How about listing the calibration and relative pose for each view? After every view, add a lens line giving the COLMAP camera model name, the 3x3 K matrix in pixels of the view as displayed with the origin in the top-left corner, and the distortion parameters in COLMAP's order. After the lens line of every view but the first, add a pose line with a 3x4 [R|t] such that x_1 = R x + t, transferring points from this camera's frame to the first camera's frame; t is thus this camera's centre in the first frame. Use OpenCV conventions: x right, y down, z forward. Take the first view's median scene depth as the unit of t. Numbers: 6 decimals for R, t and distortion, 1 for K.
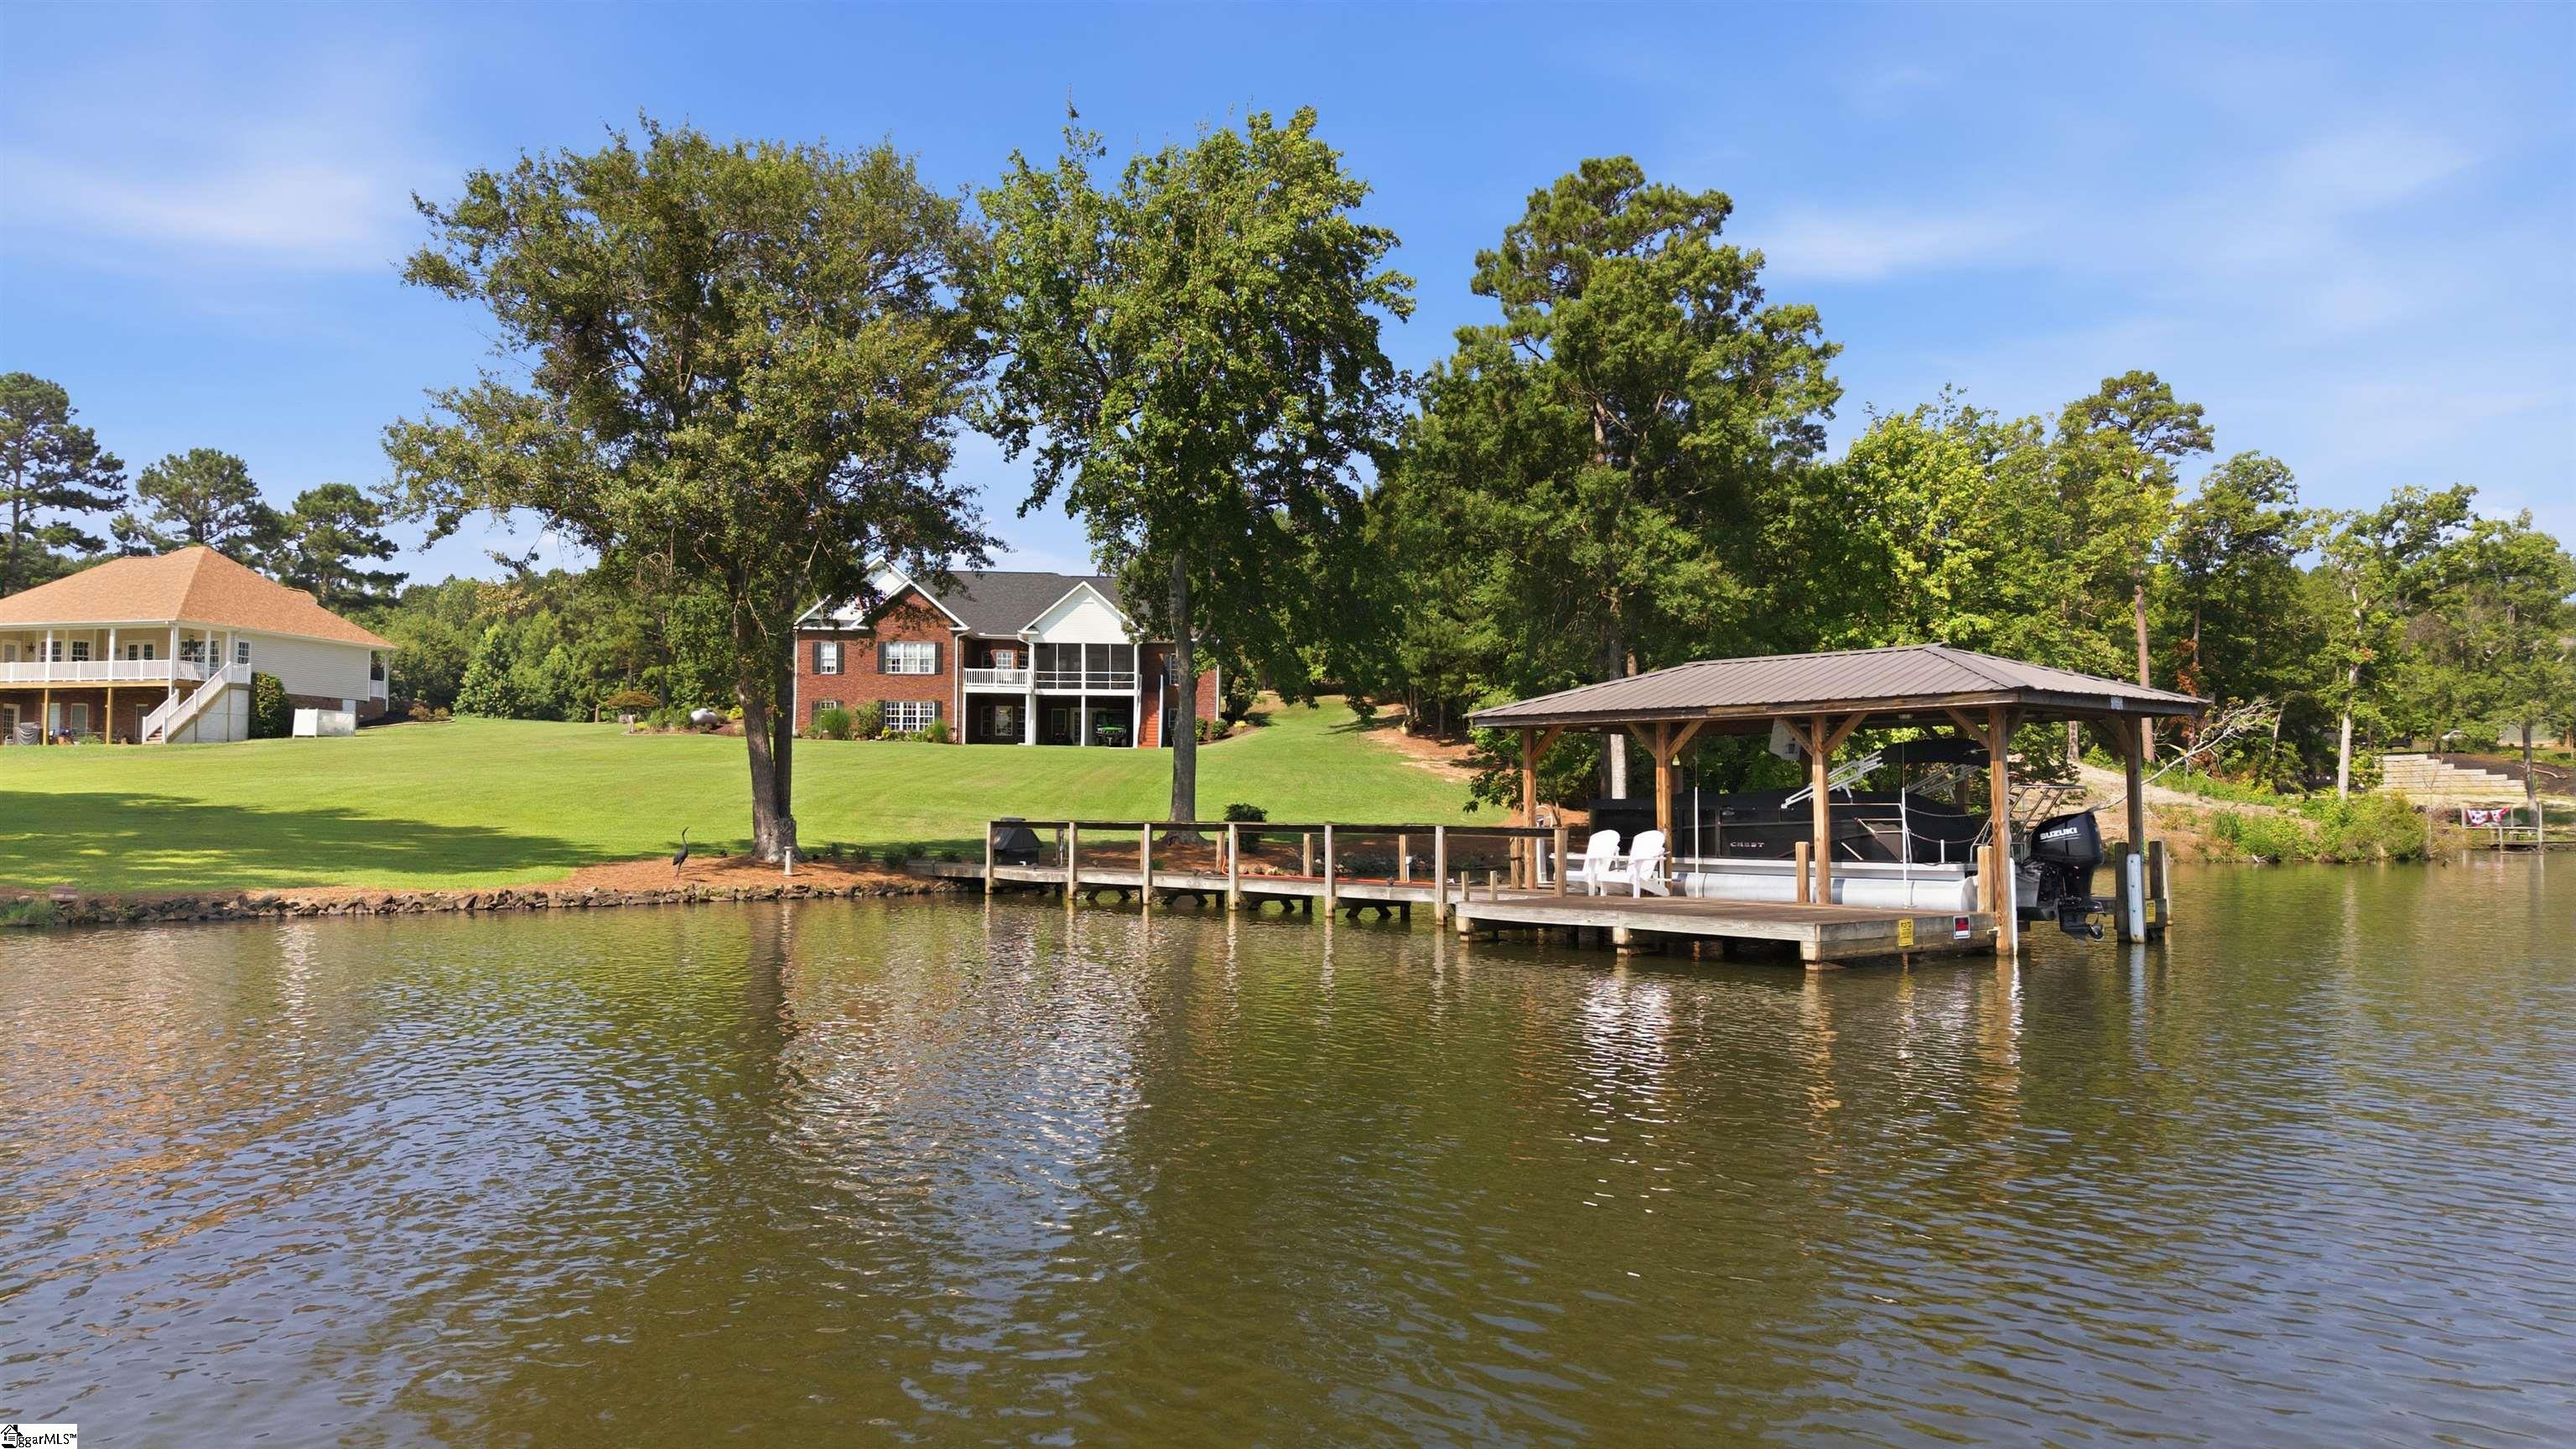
lens RADIAL K [[1667.6, 0, 1288.0], [0, 1667.6, 724.5], [0, 0, 1]] dist [0.046739, -0.000512]
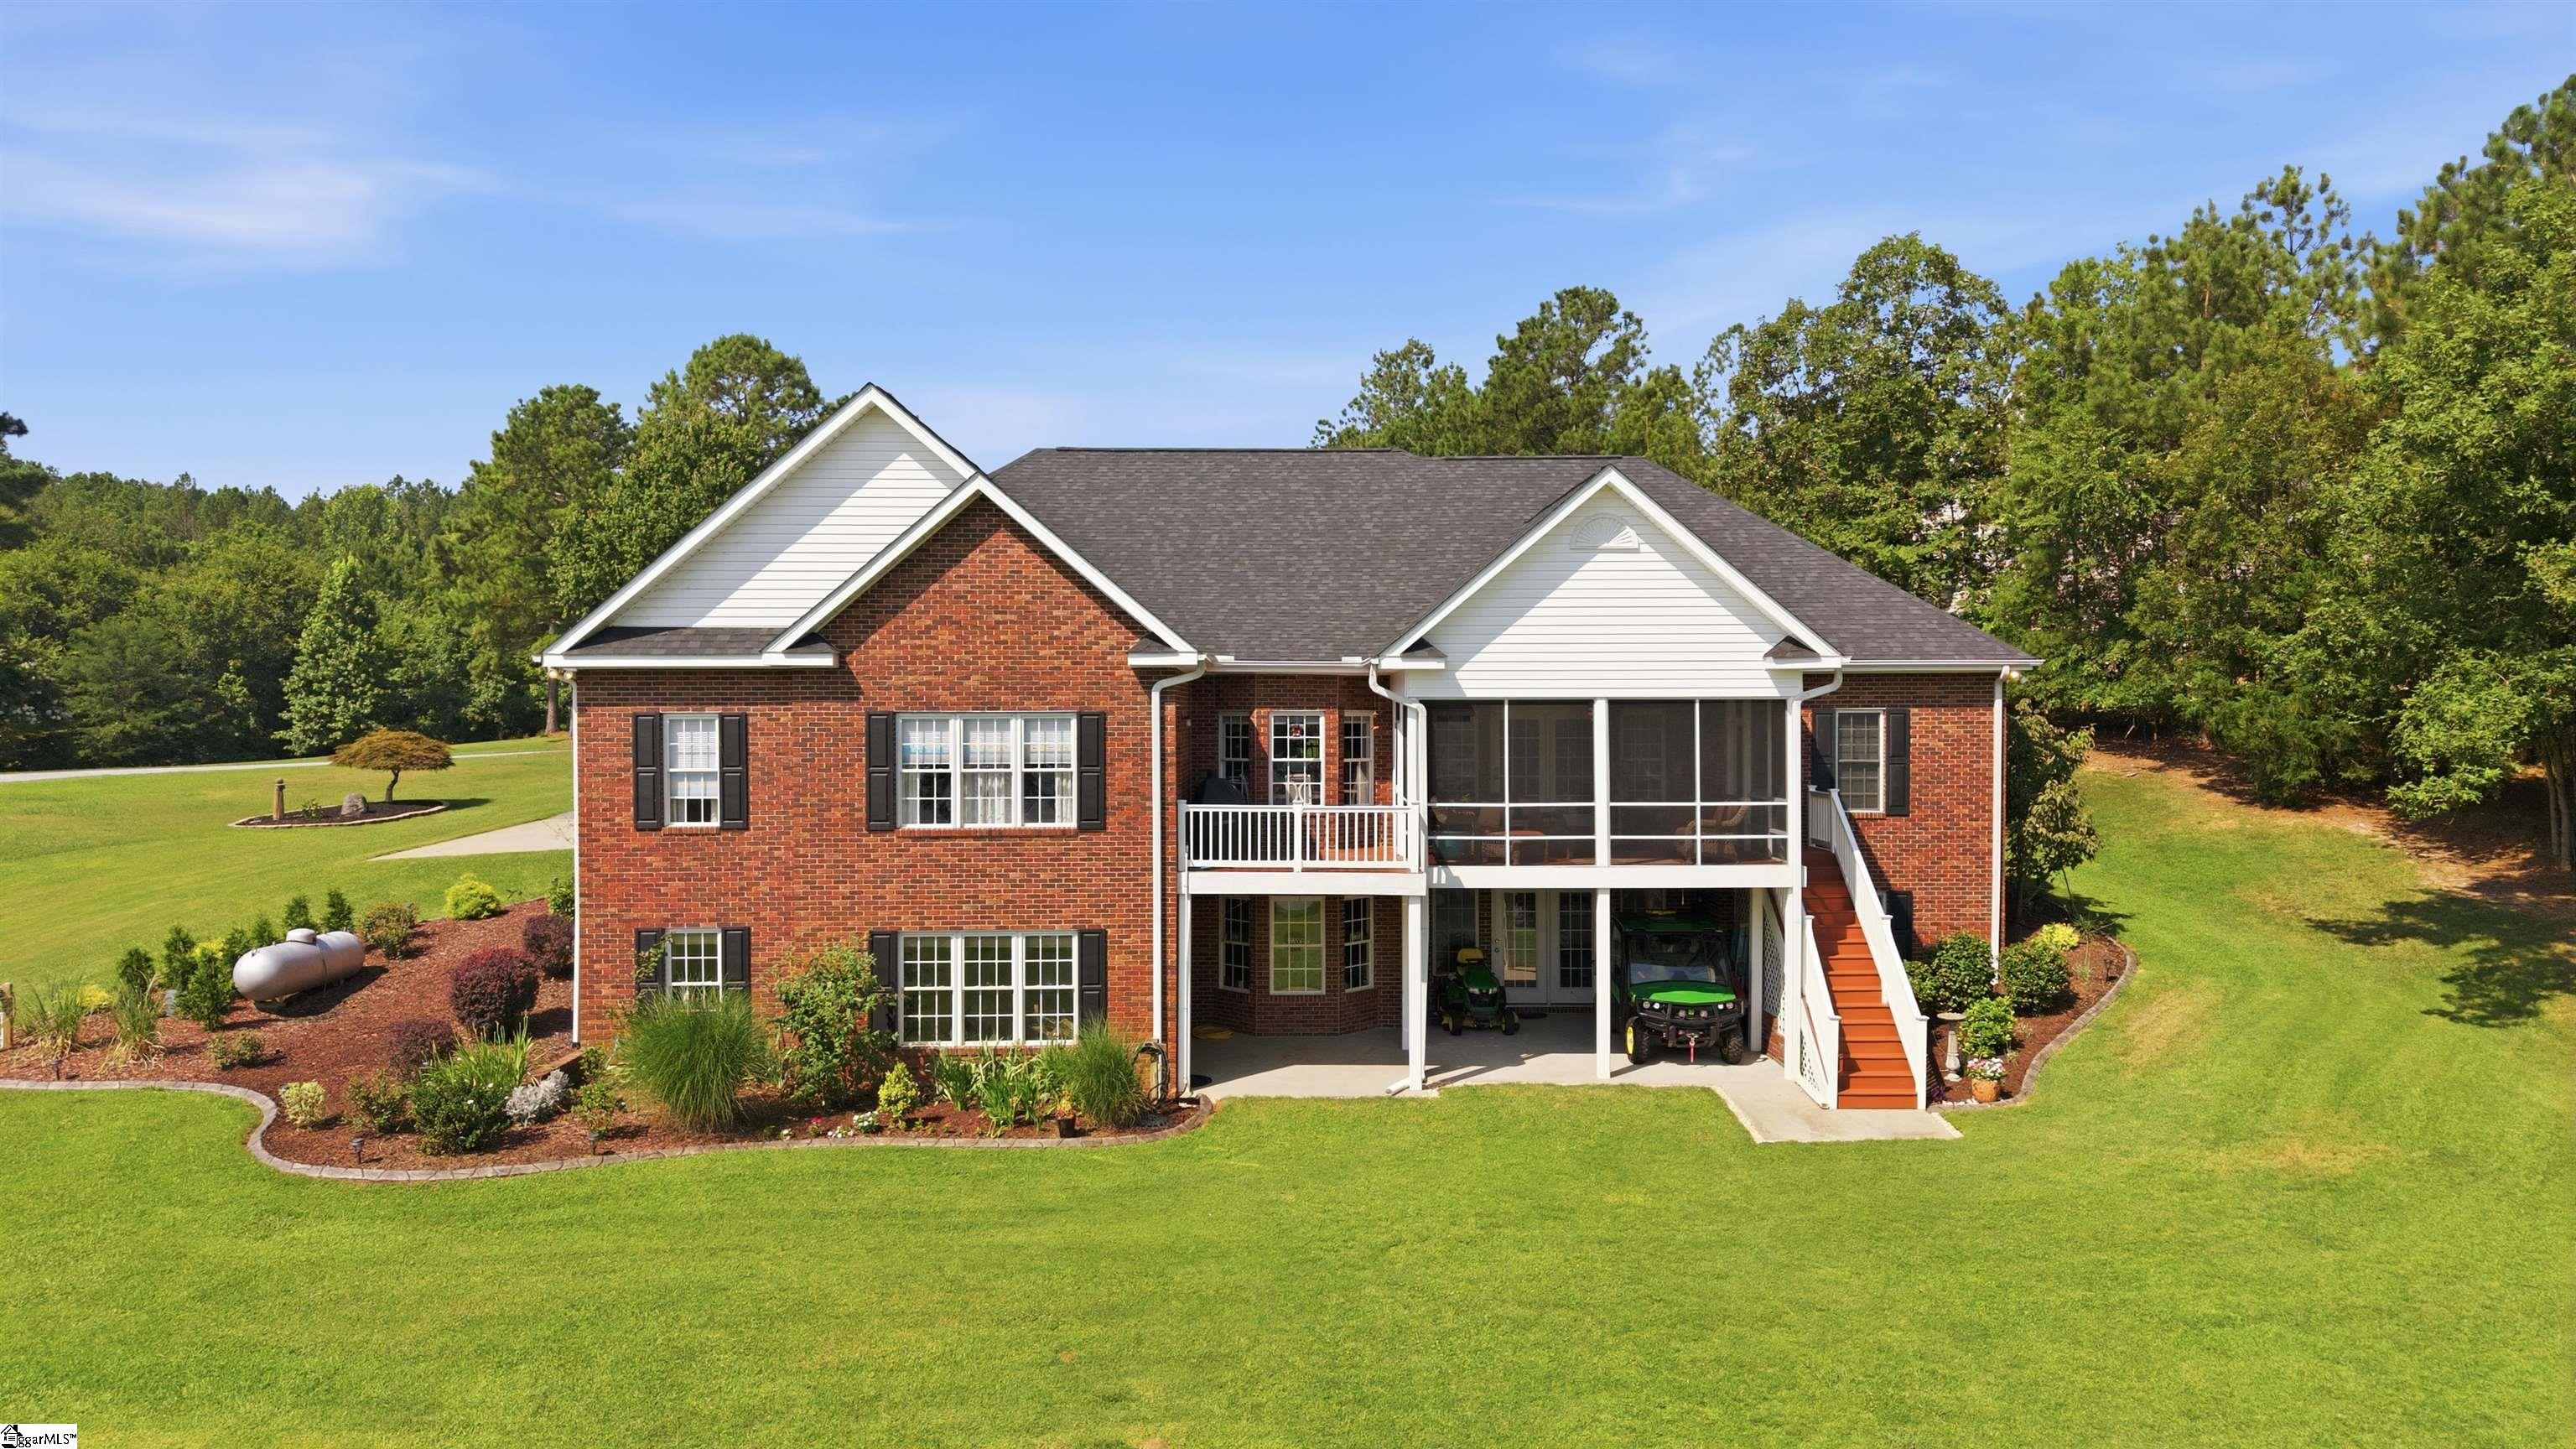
lens RADIAL K [[1667.6, 0, 1288.0], [0, 1667.6, 724.5], [0, 0, 1]] dist [0.046739, -0.000512]
pose [[0.998718, -0.006216, -0.050245, -0.161074], [0.009412, 0.997929, 0.063628, -0.062846], [0.049745, -0.064019, 0.996708, 0.722456]]
